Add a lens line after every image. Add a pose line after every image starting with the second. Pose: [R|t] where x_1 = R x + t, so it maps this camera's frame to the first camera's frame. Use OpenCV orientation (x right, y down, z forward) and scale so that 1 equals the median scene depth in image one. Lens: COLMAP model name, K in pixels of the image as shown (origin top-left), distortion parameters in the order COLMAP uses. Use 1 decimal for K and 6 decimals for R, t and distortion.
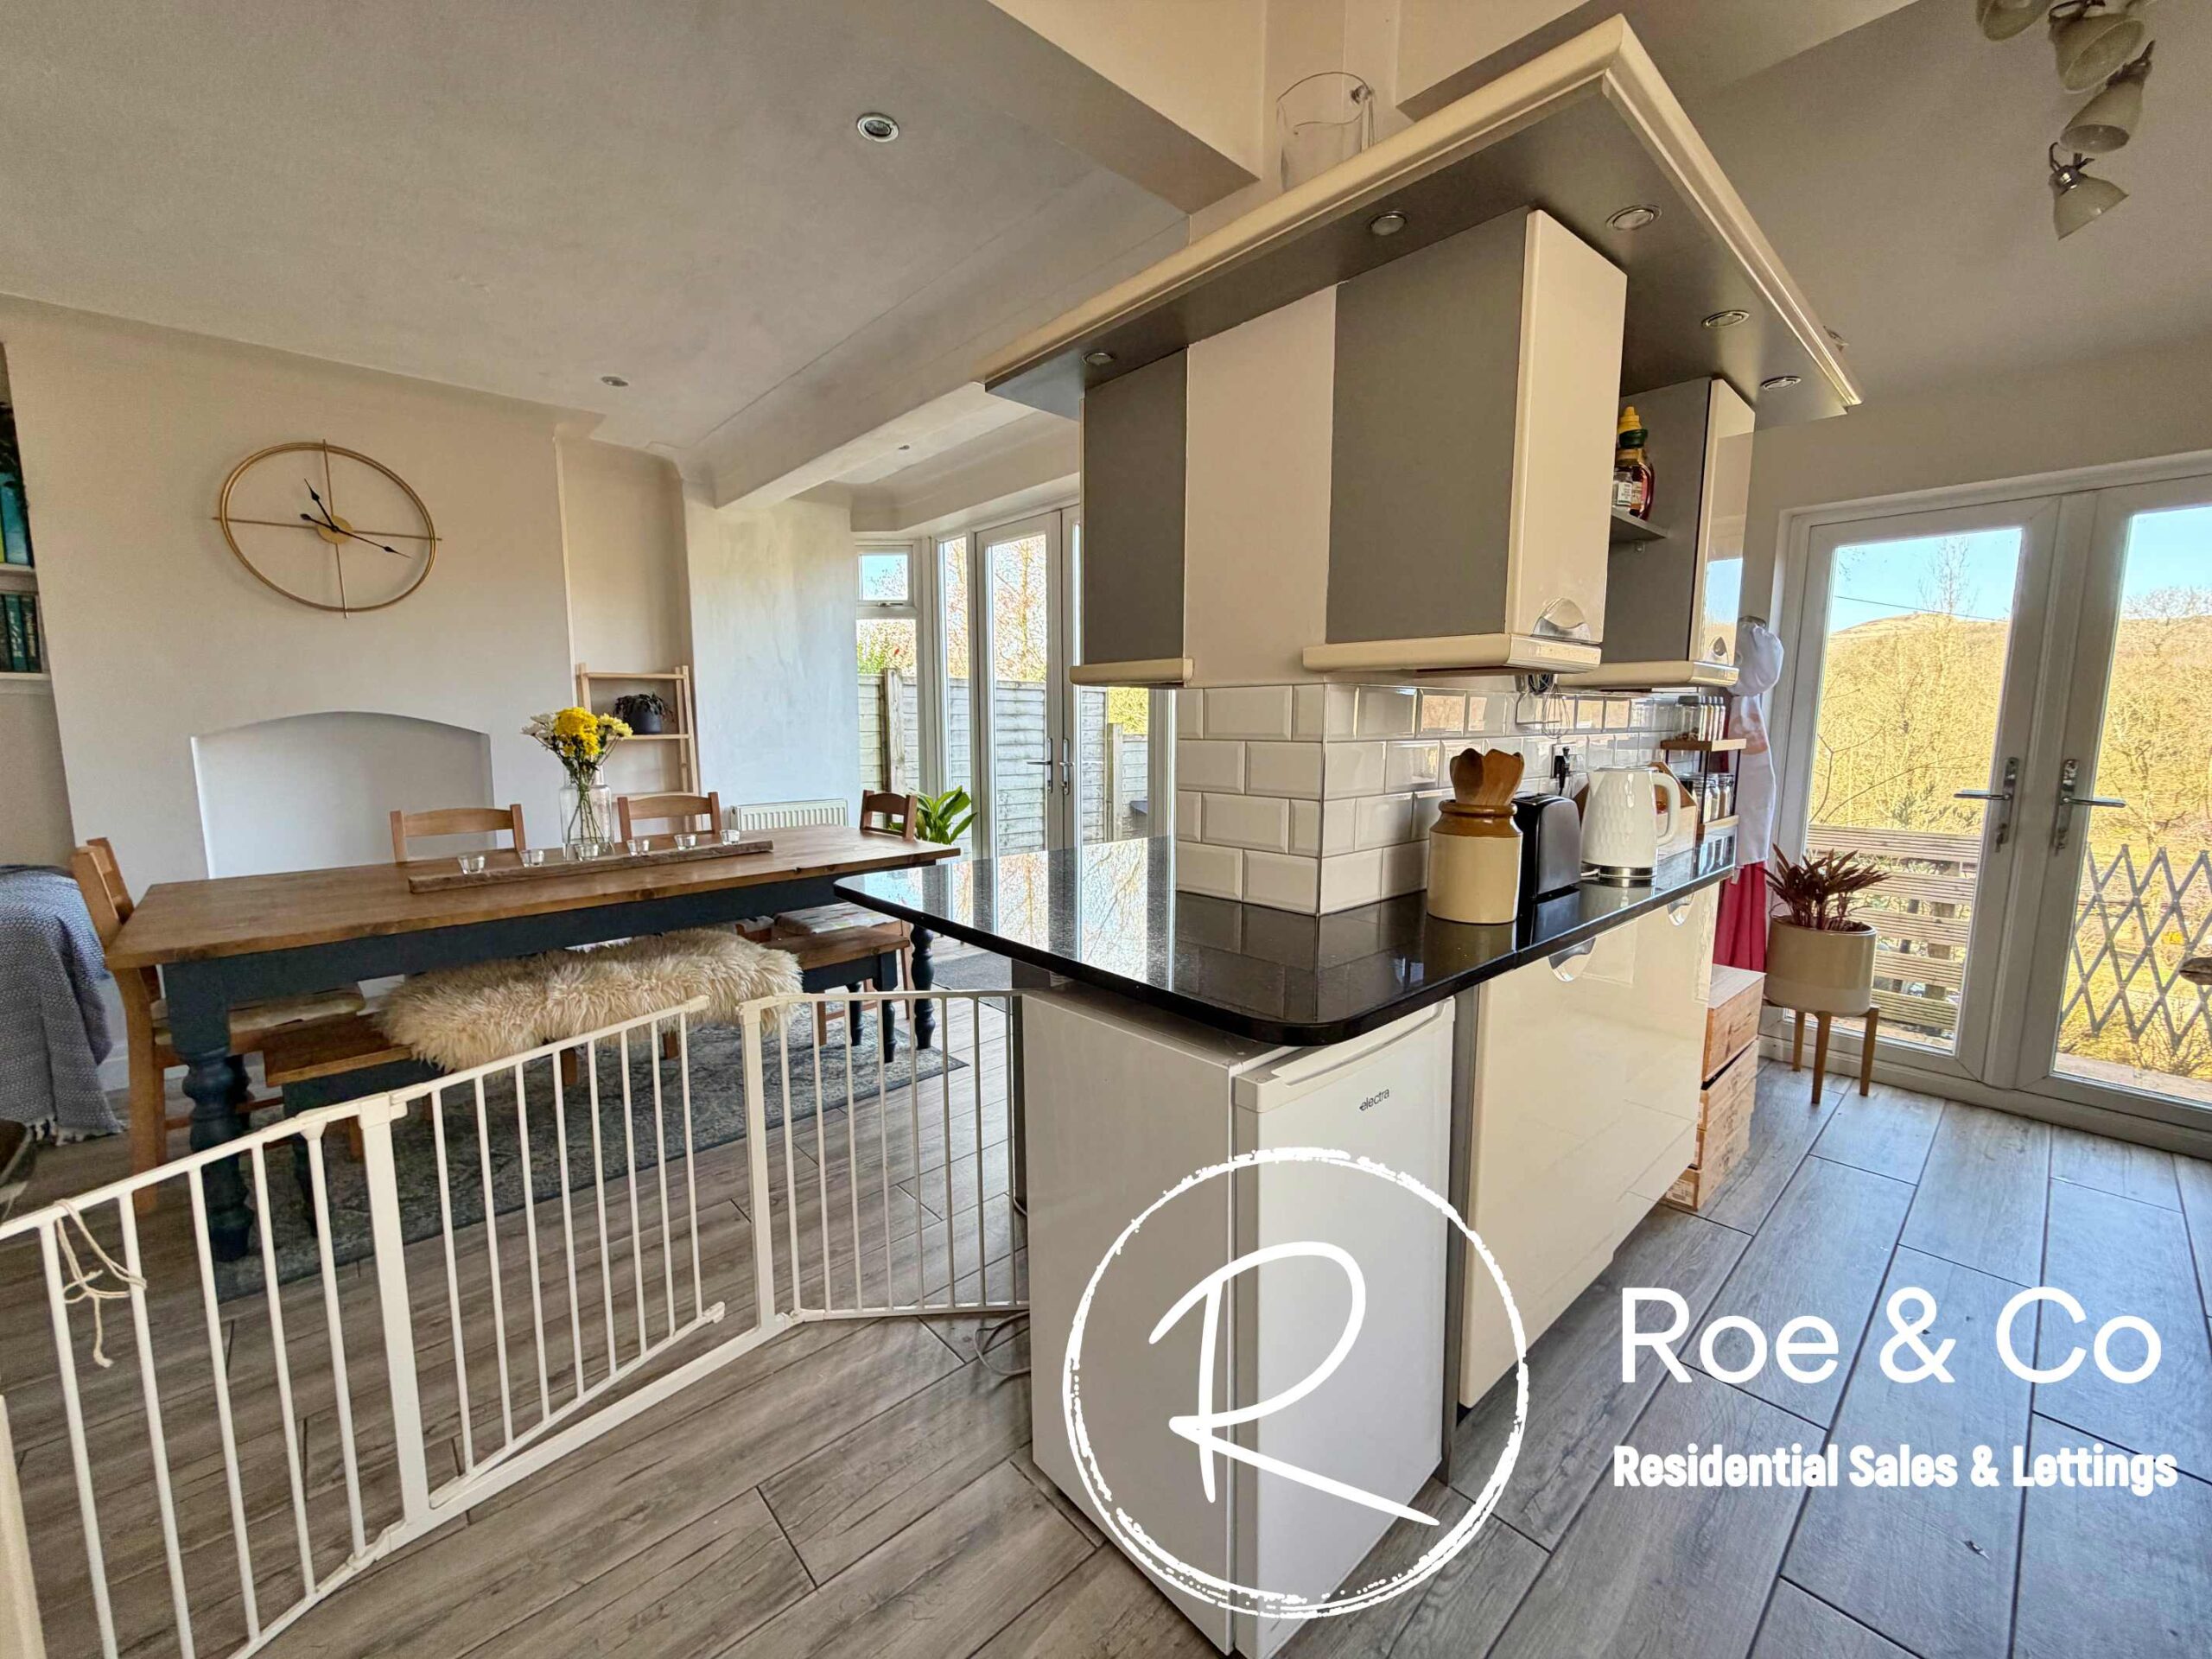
lens RADIAL K [[886.3, 0, 1097.2], [0, 886.3, 820.2], [0, 0, 1]] dist [0.002330, 0.000850]
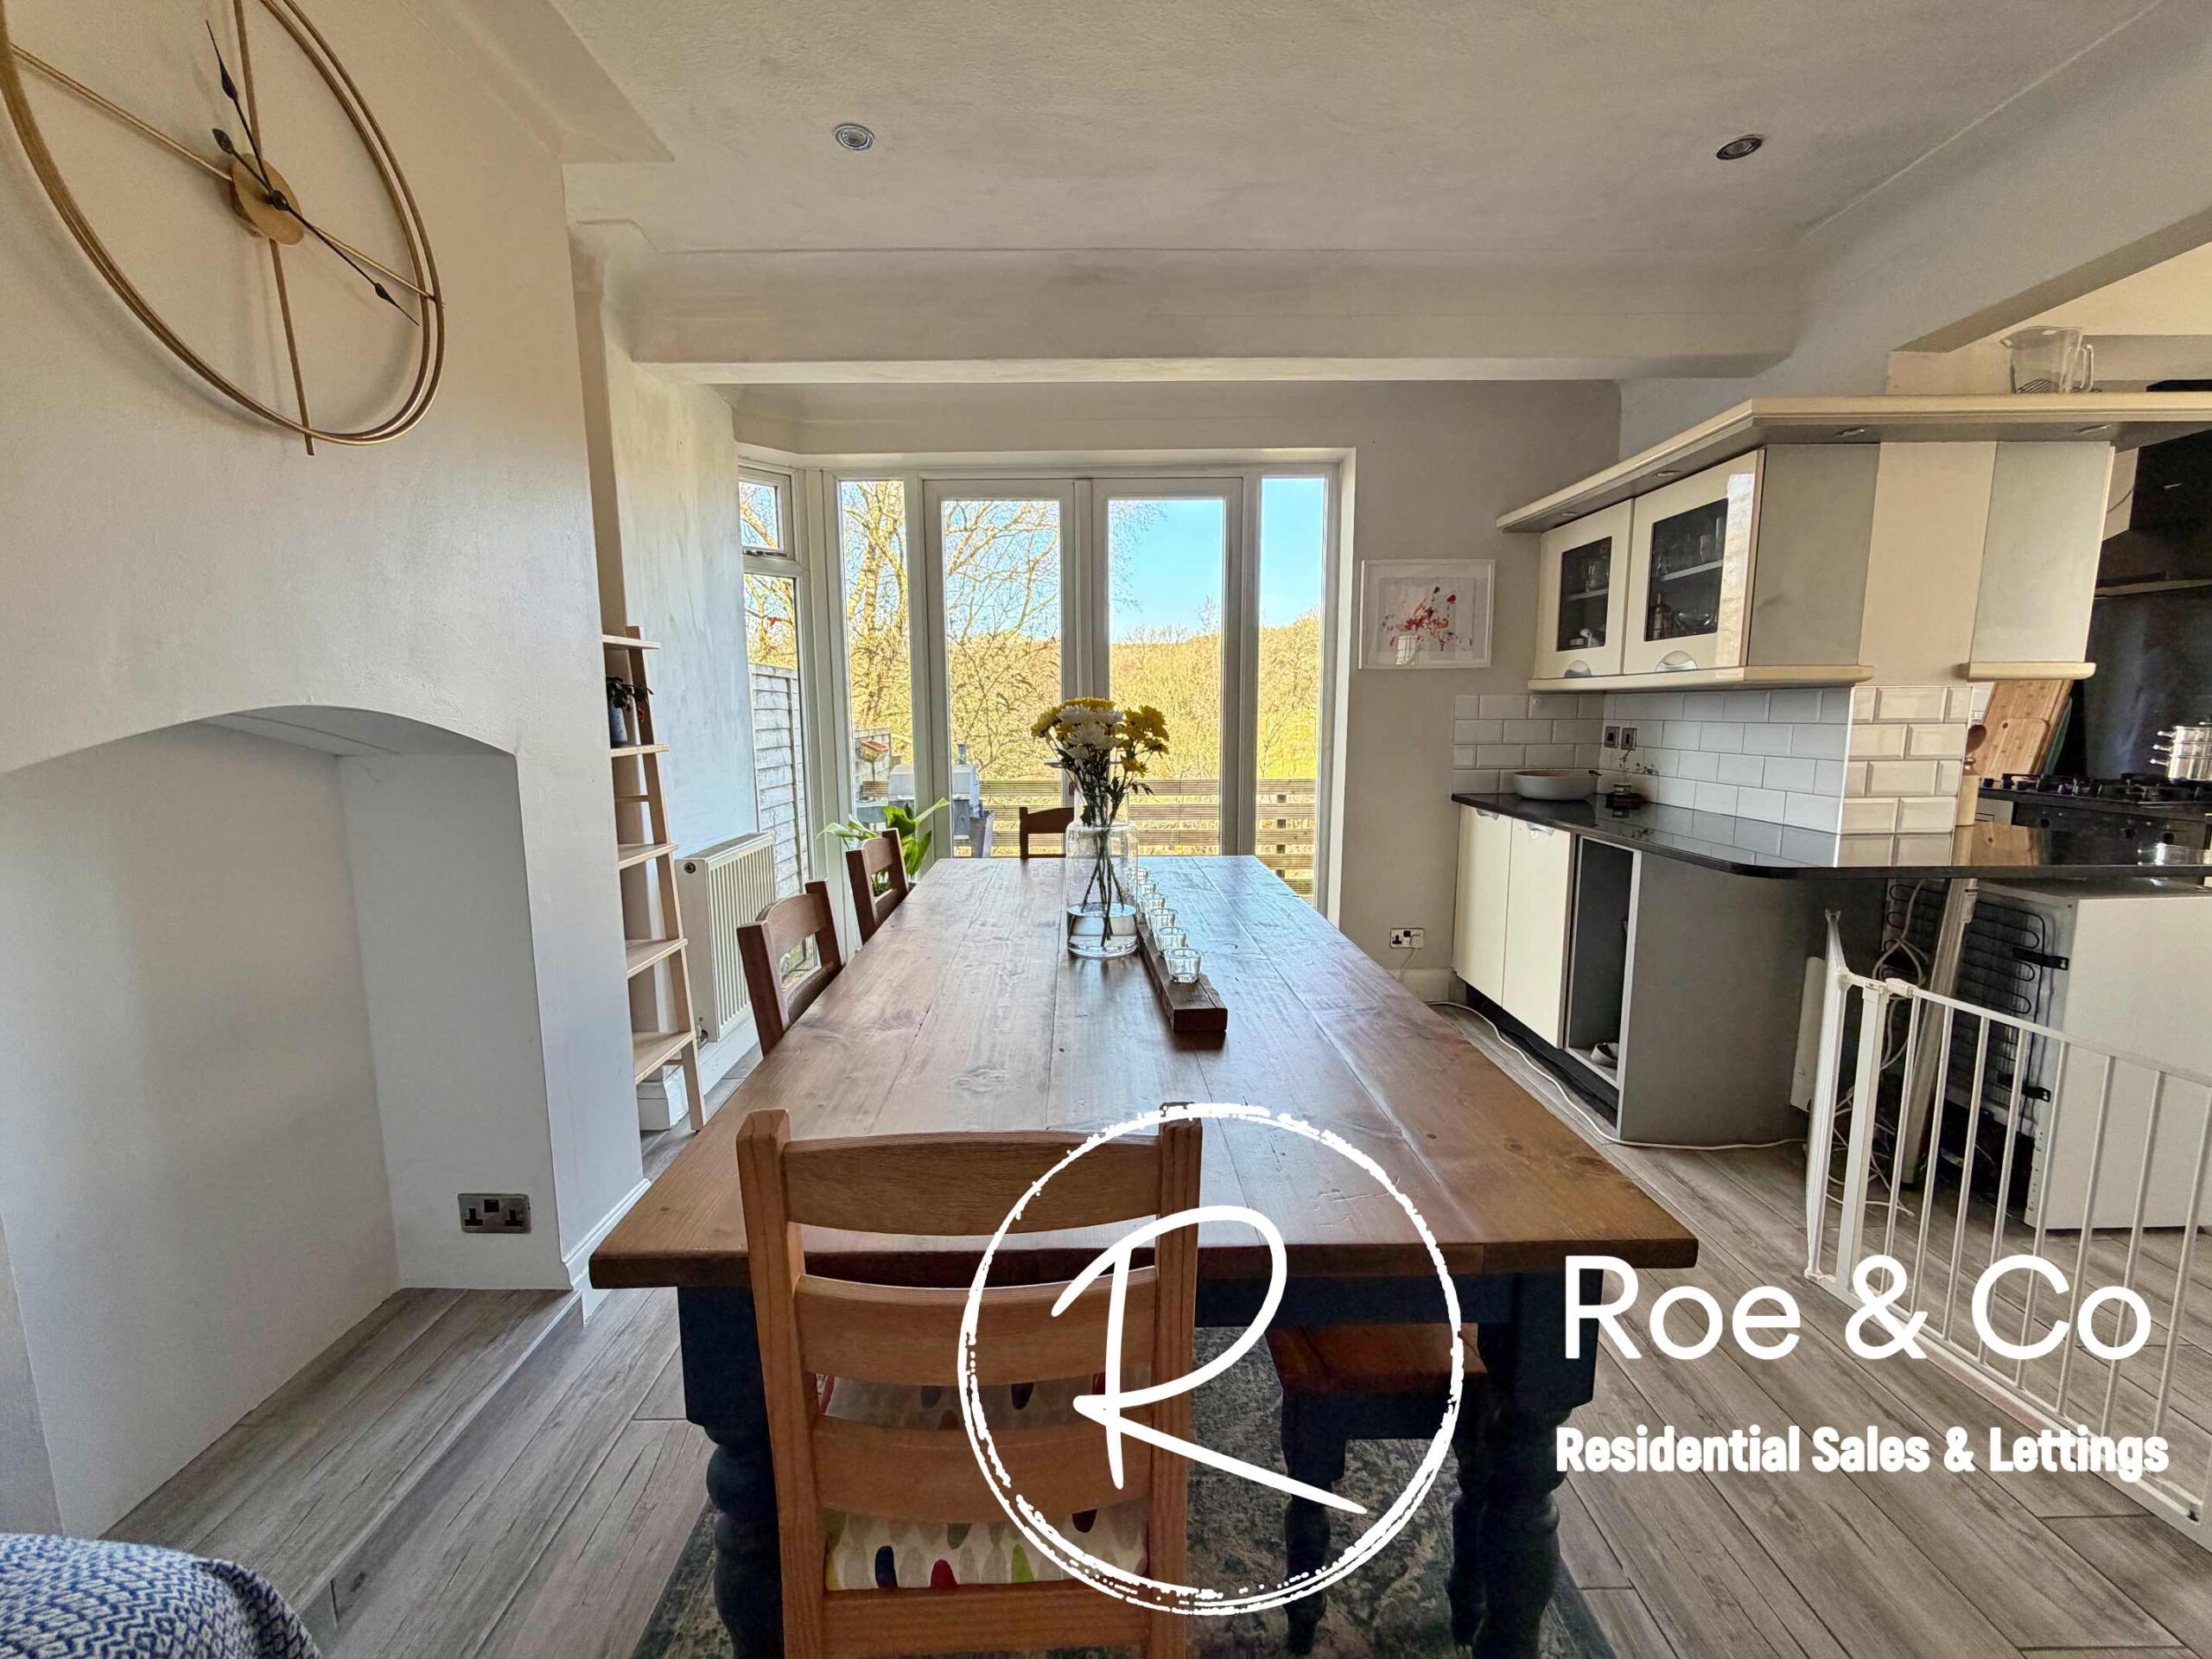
lens RADIAL K [[886.3, 0, 1108.1], [0, 886.3, 822.9], [0, 0, 1]] dist [0.002330, 0.000850]
pose [[0.660497, -0.099329, 0.744230, -0.813770], [0.093156, 0.994393, 0.050042, -0.054323], [-0.745027, 0.036277, 0.666047, 0.450388]]
